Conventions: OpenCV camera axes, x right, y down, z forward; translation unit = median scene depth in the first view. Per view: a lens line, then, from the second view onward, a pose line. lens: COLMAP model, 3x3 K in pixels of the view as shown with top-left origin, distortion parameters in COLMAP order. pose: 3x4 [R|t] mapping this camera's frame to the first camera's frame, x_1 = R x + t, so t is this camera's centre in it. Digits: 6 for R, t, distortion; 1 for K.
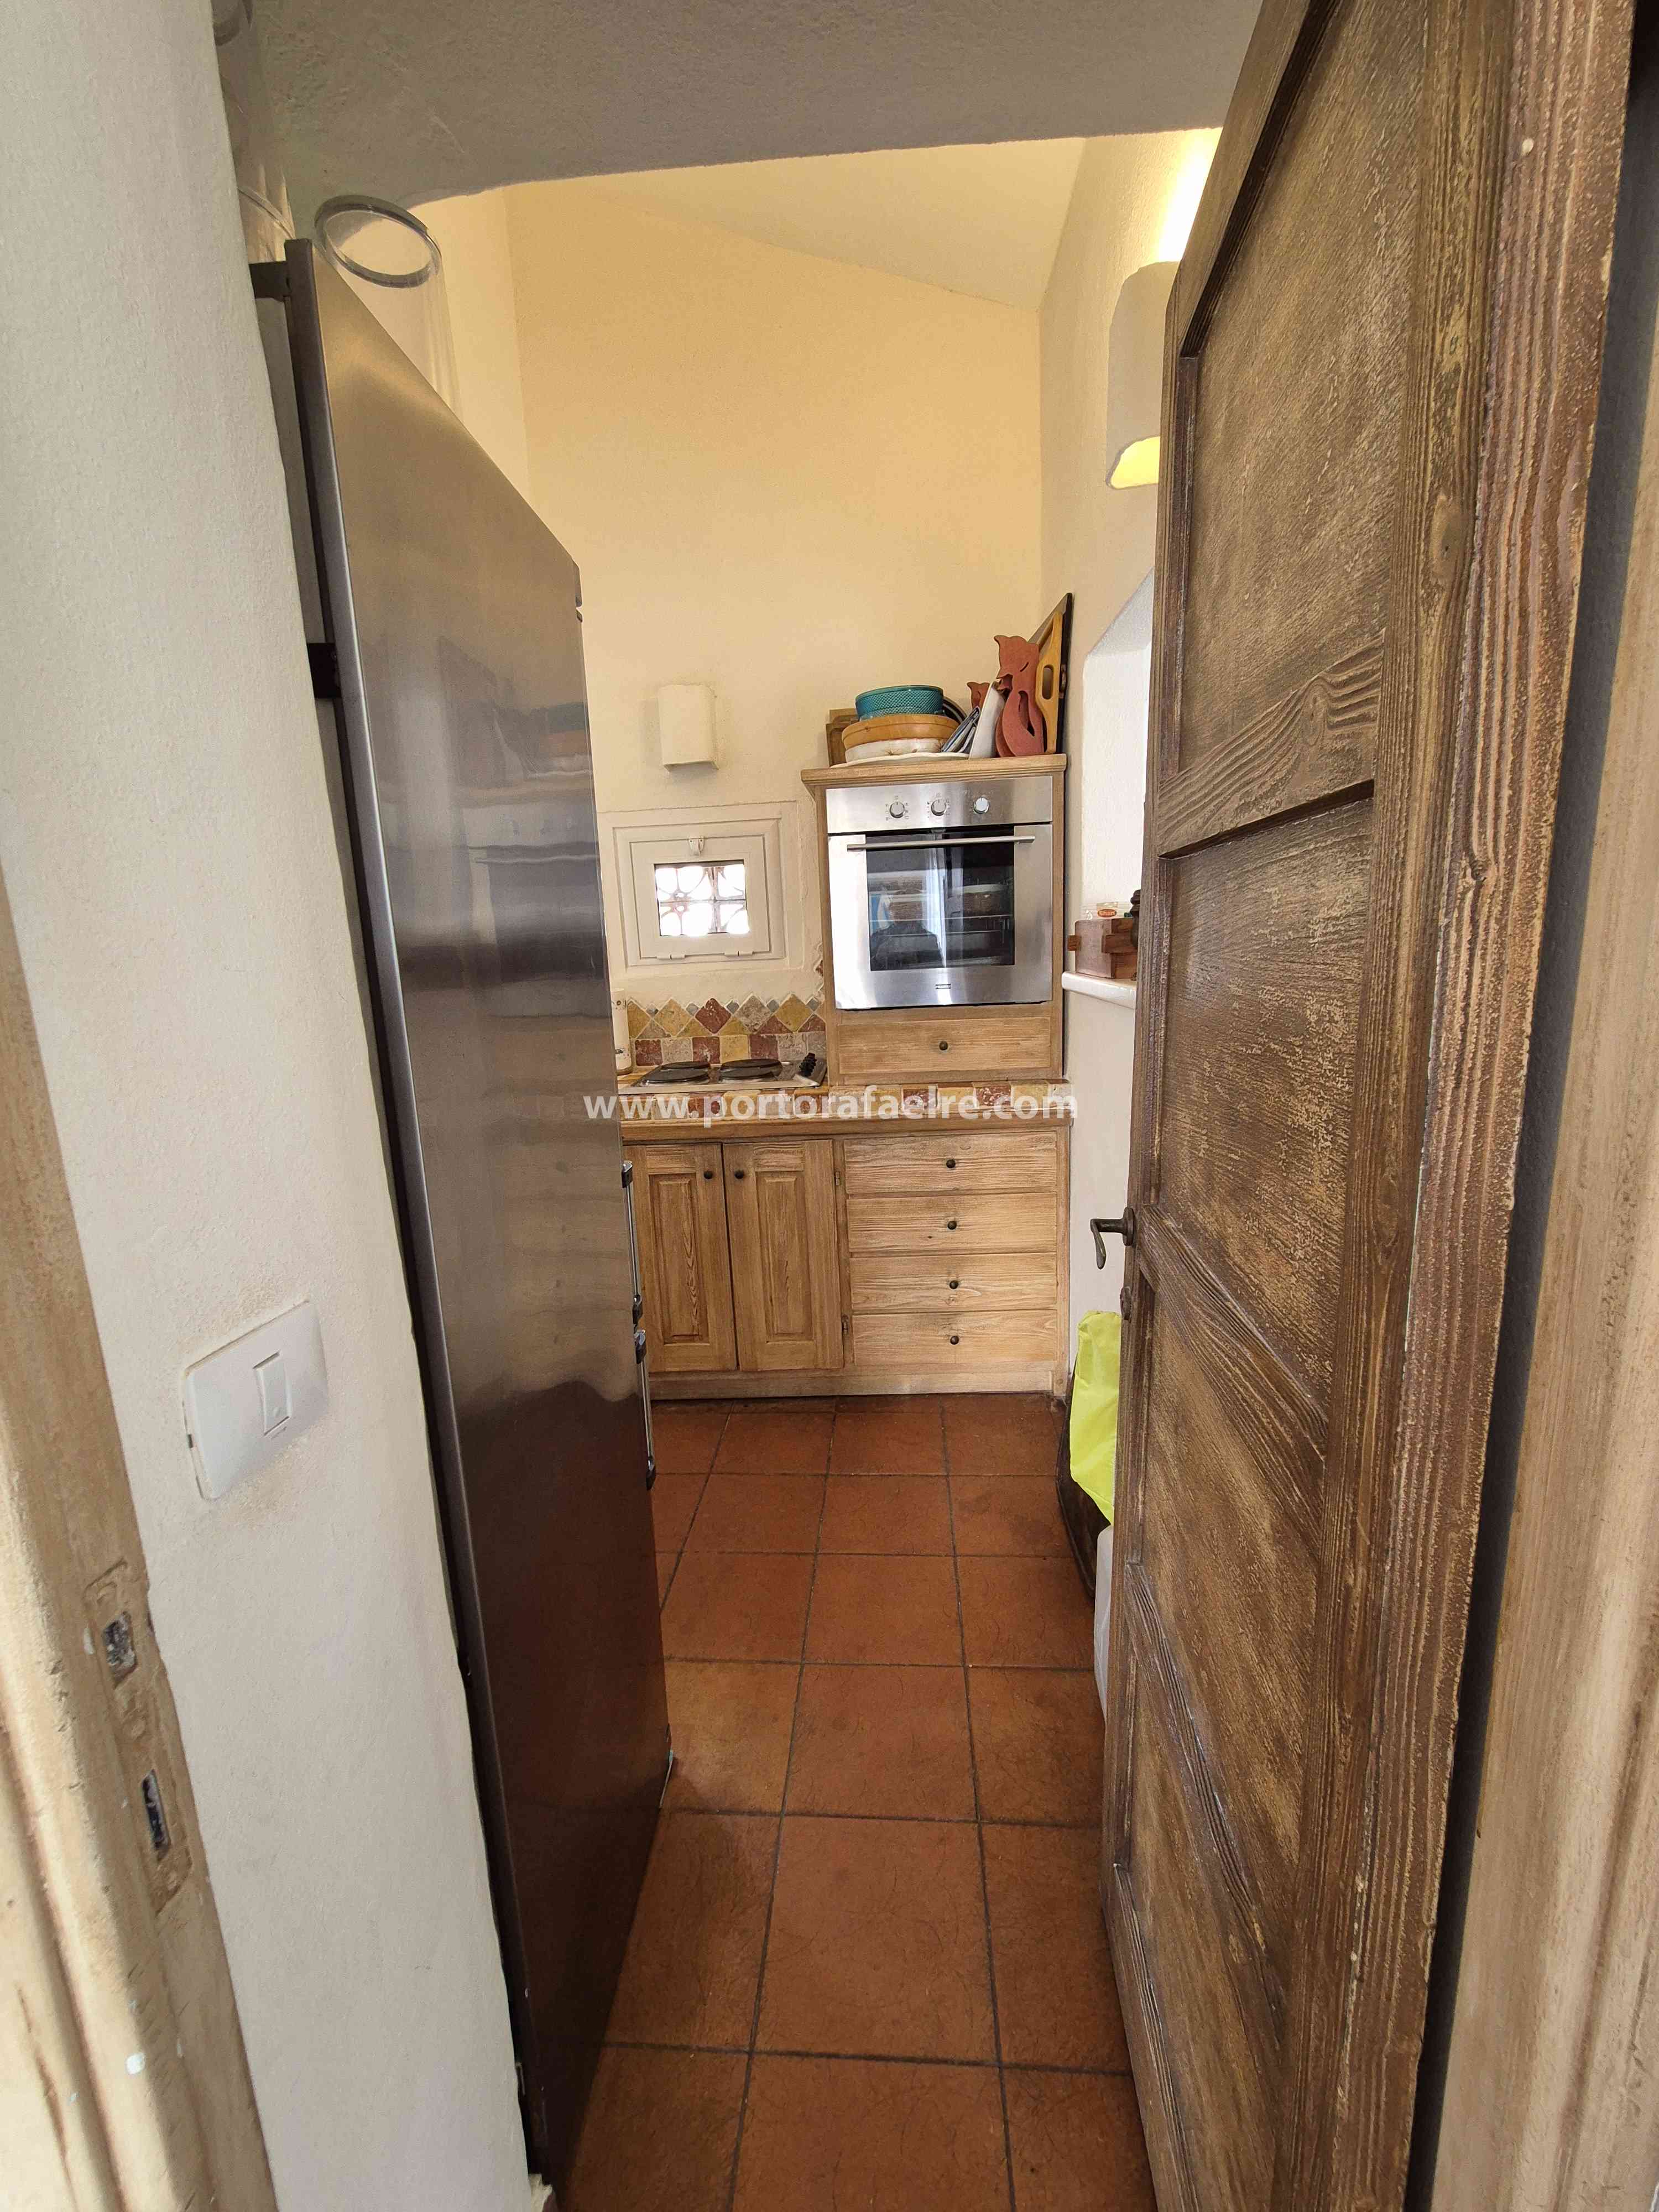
lens RADIAL K [[904.7, 0, 826.6], [0, 904.7, 1109.3], [0, 0, 1]] dist [0.001097, 0.000284]
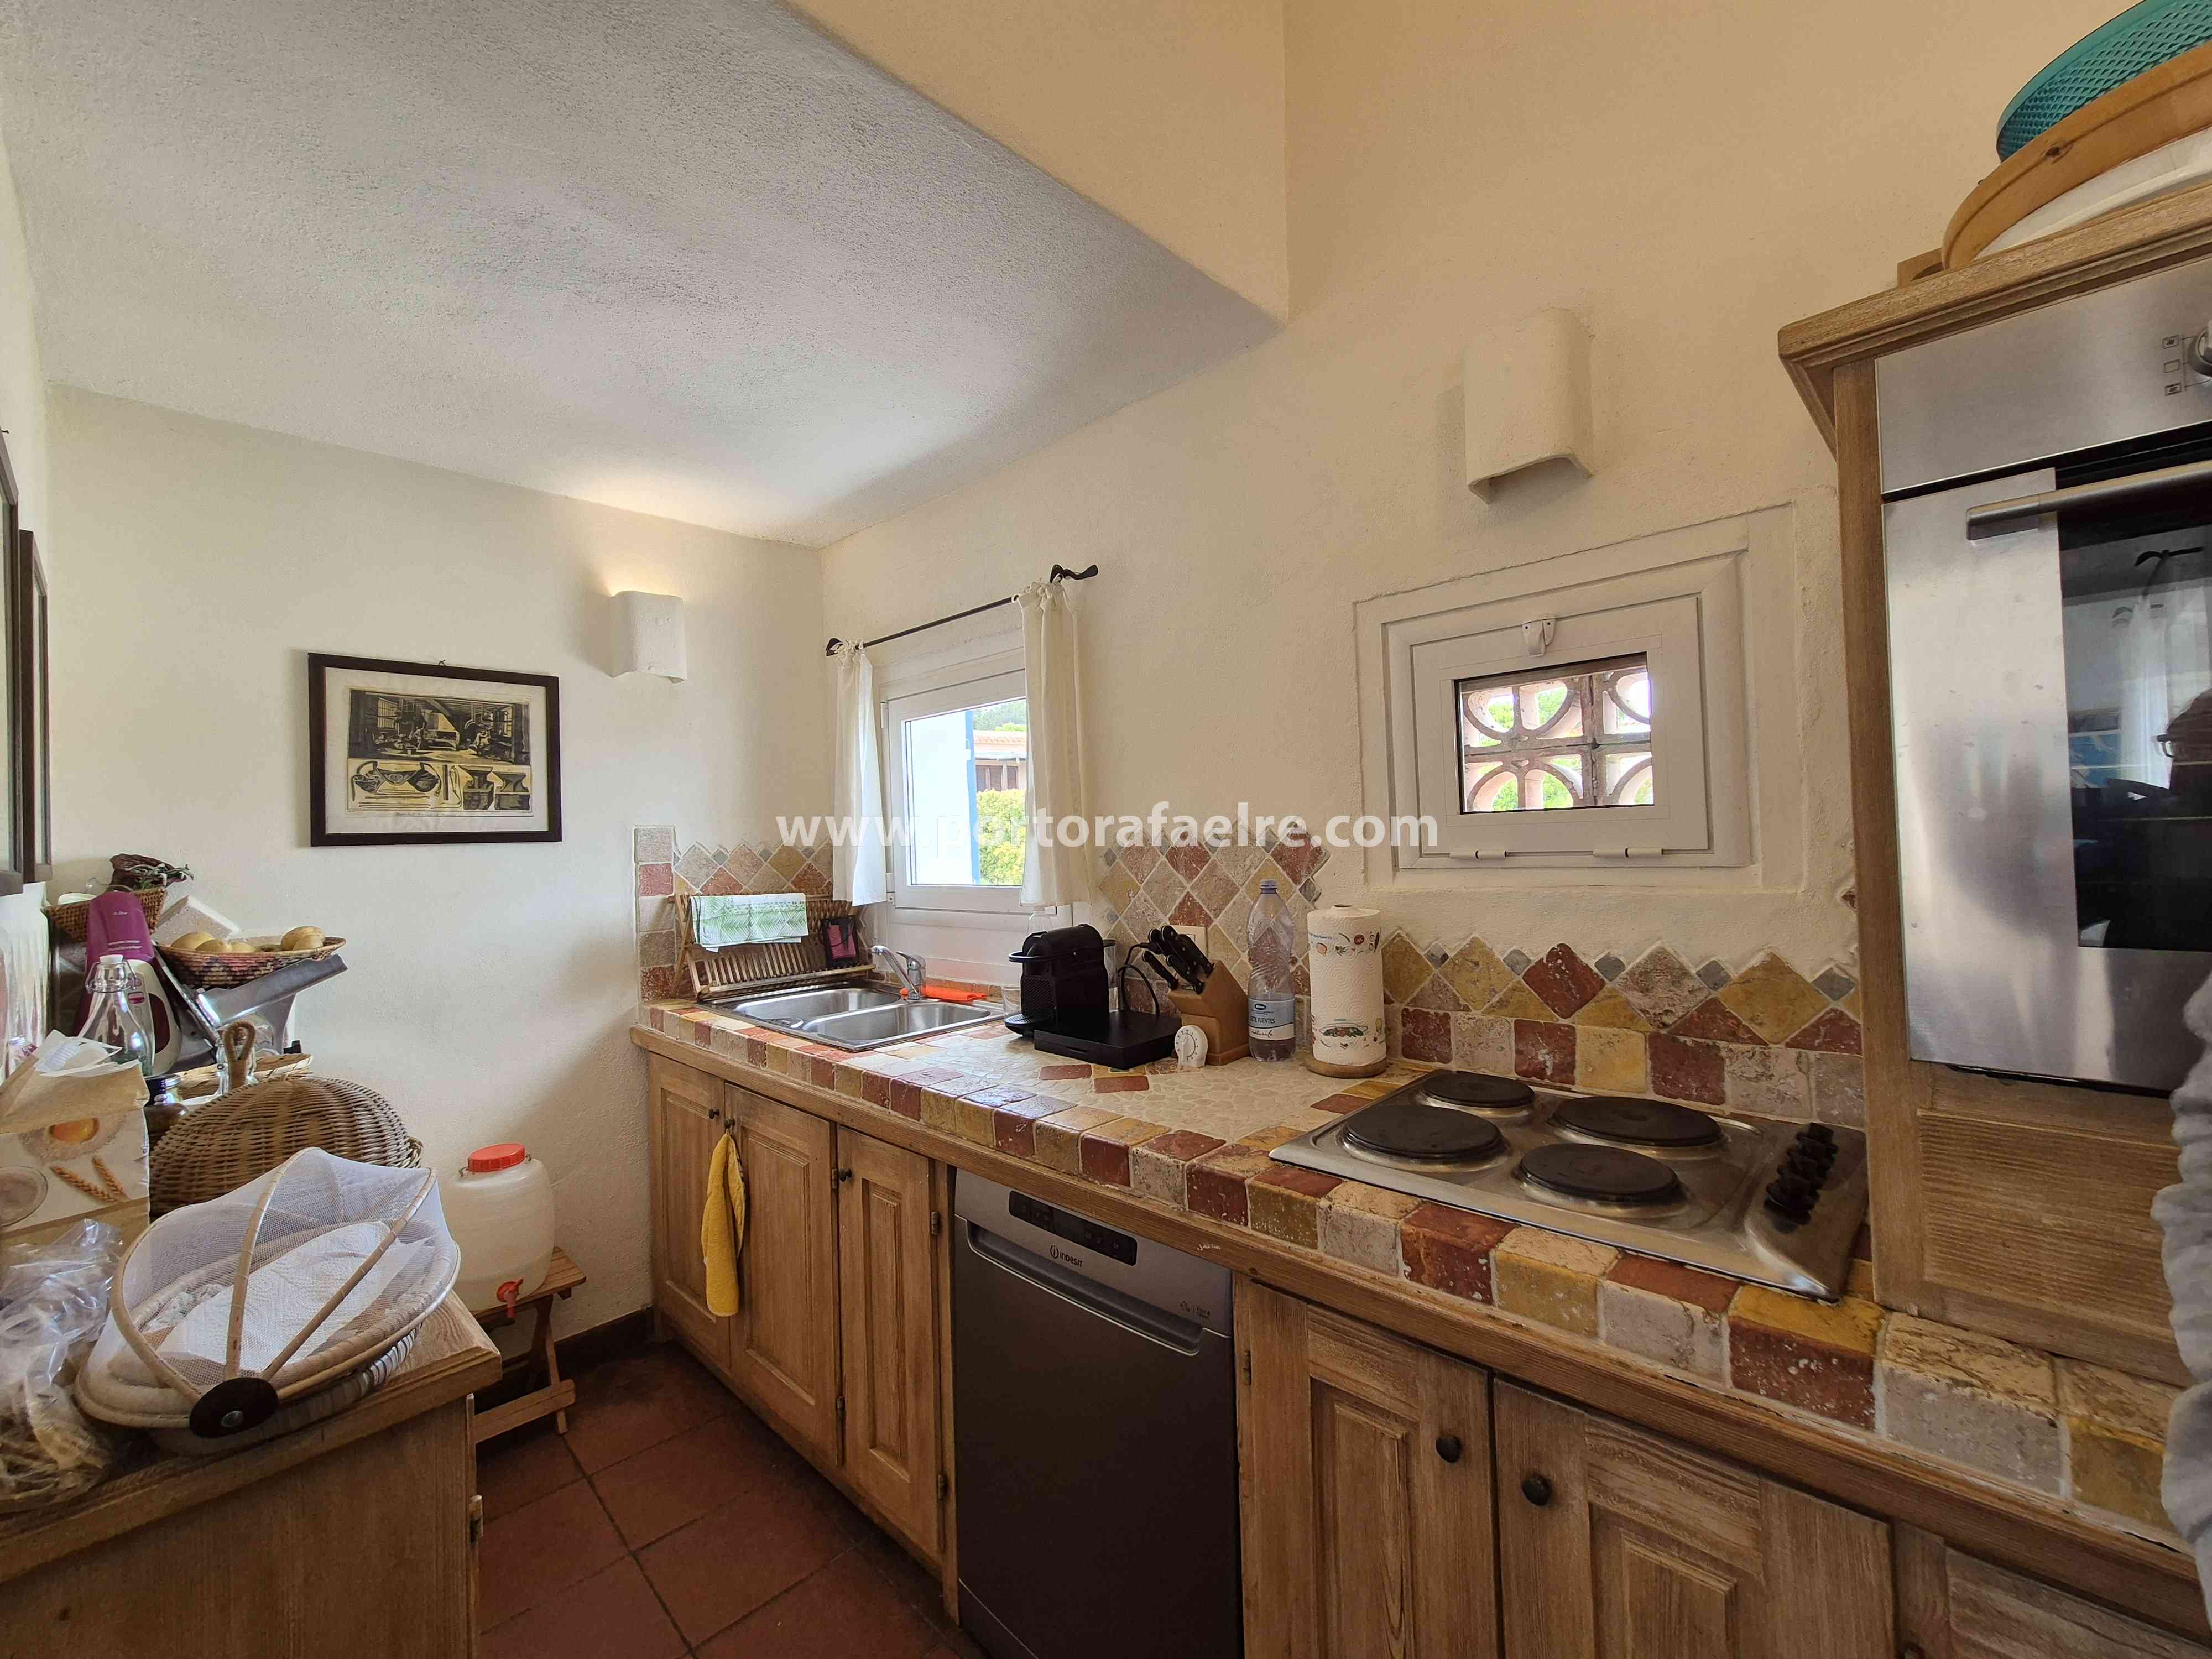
lens RADIAL K [[904.7, 0, 1119.8], [0, 904.7, 812.1], [0, 0, 1]] dist [0.001097, 0.000284]
pose [[0.760282, 0.011864, -0.649485, 0.004404], [-0.125945, 0.983553, -0.129463, -0.100069], [0.637267, 0.180228, 0.749272, 0.486735]]
